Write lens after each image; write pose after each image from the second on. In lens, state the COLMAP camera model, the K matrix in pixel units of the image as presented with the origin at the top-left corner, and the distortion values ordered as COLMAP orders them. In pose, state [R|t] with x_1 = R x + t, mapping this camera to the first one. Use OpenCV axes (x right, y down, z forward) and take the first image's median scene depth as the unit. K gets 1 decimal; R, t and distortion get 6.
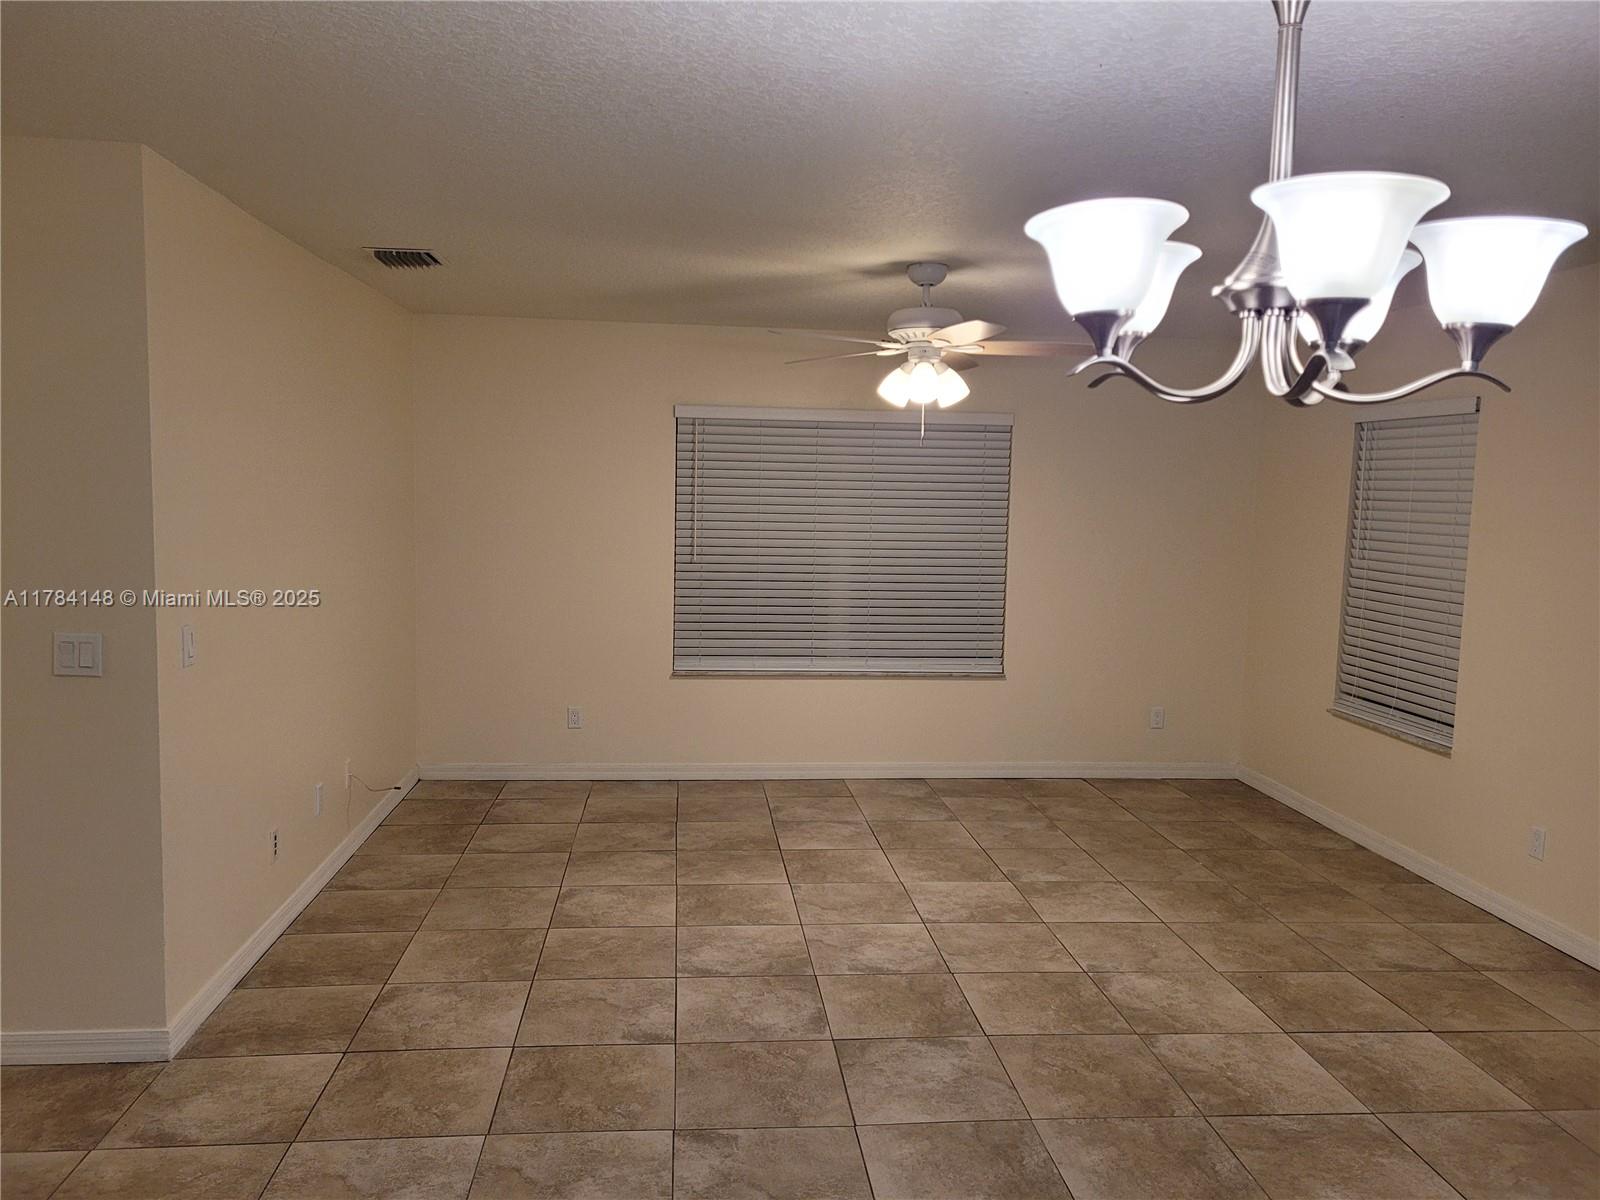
lens RADIAL K [[1184.8, 0, 801.3], [0, 1184.8, 604.6], [0, 0, 1]] dist [0.082894, -0.080888]
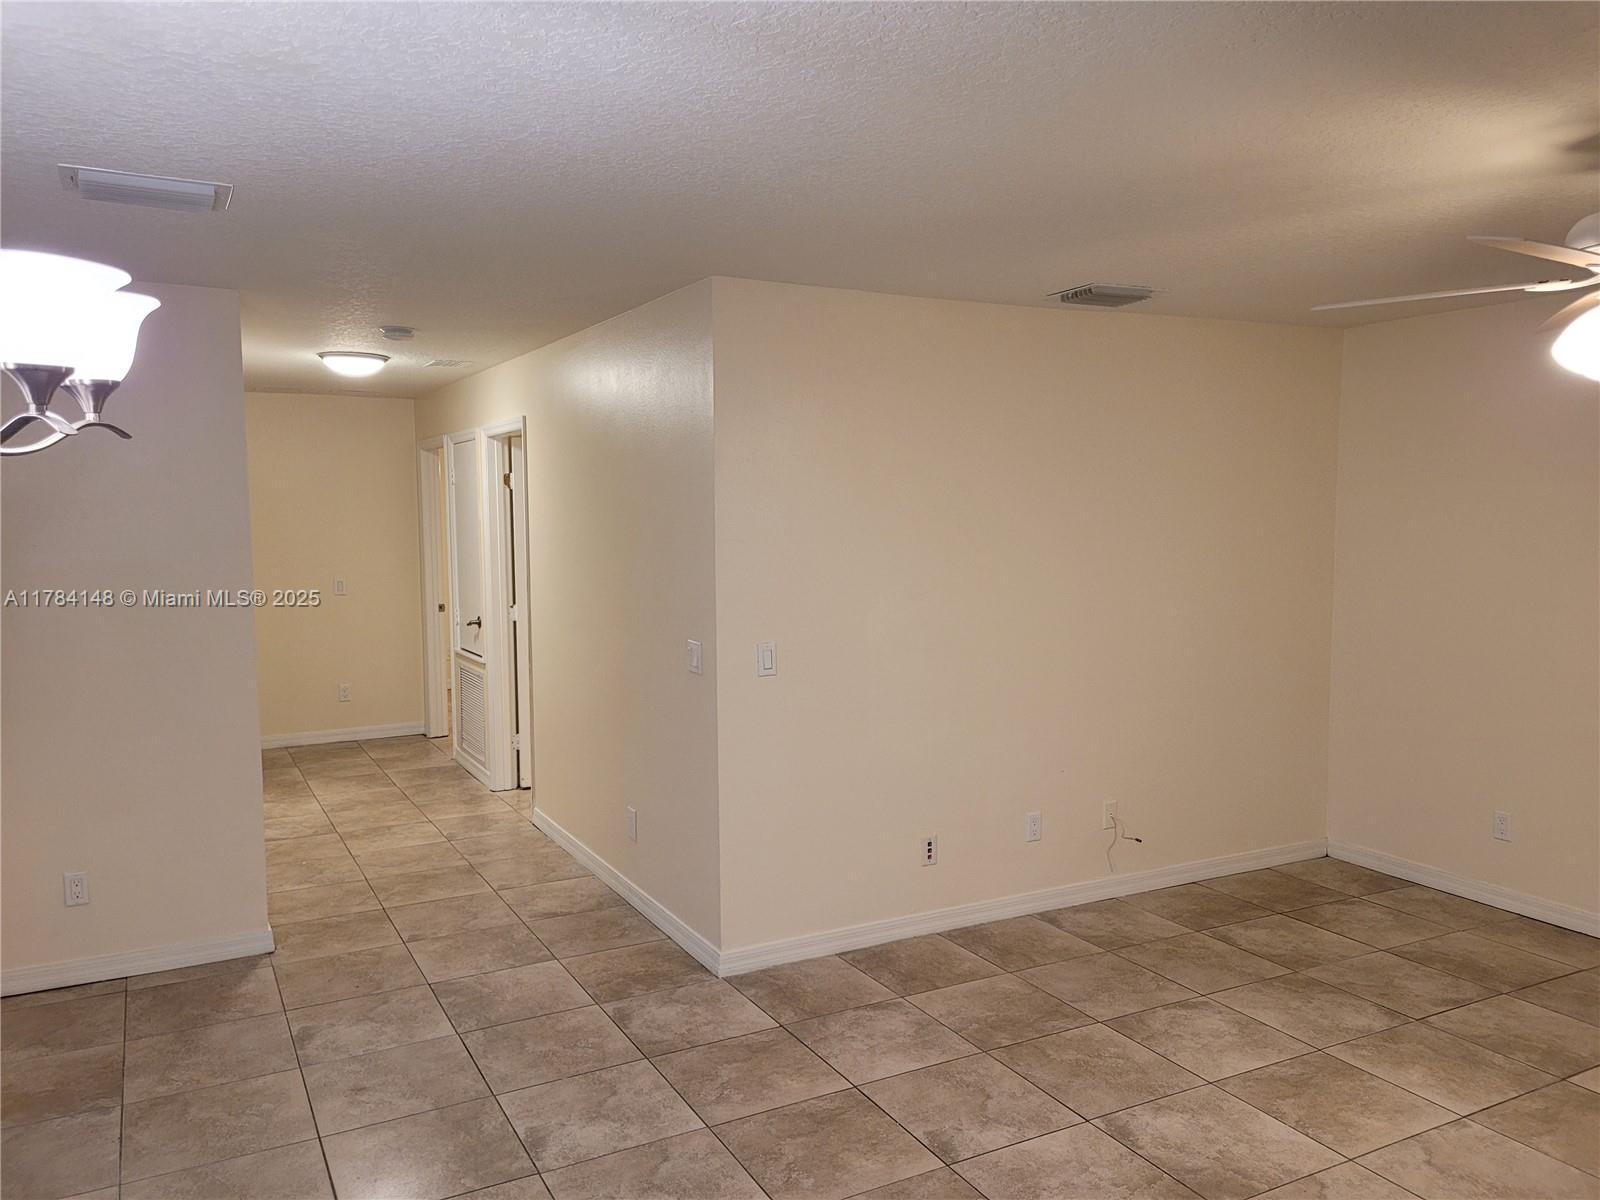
lens RADIAL K [[1184.8, 0, 801.3], [0, 1184.8, 604.6], [0, 0, 1]] dist [0.082894, -0.080888]
pose [[0.398969, 0.055713, -0.915270, 0.534794], [-0.077322, 0.996642, 0.026962, -0.054124], [0.913699, 0.060013, 0.401937, 0.424182]]
